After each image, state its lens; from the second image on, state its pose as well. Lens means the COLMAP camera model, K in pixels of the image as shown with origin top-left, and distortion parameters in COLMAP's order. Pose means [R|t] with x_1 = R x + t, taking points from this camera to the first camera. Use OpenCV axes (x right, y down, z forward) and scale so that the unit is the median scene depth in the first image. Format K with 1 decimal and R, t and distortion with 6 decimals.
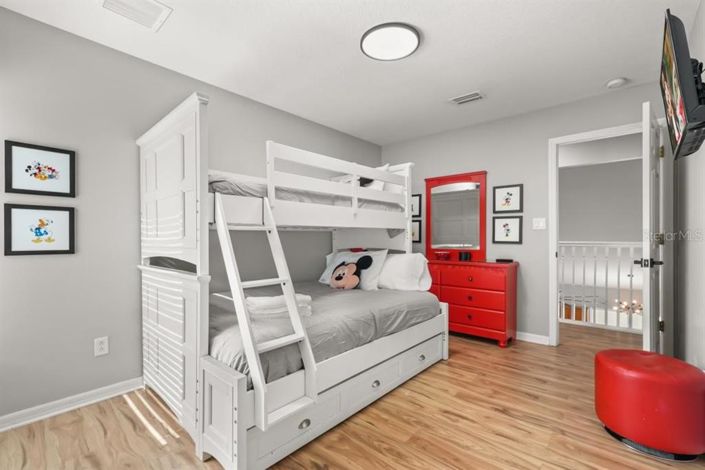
lens RADIAL K [[315.5, 0, 356.4], [0, 315.5, 235.6], [0, 0, 1]] dist [-0.002670, 0.000314]
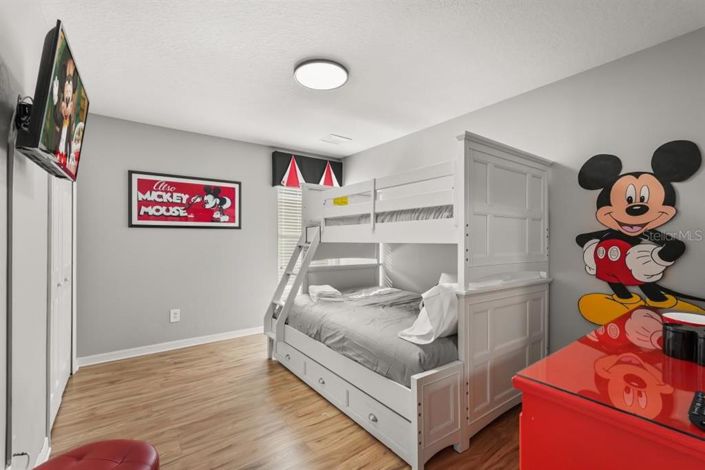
lens RADIAL K [[315.5, 0, 355.3], [0, 315.5, 237.2], [0, 0, 1]] dist [-0.002670, 0.000314]
pose [[-0.214305, -0.001845, -0.976765, 1.108544], [0.004943, 0.999983, -0.002973, -0.047536], [0.976754, -0.005465, -0.214293, 1.309066]]
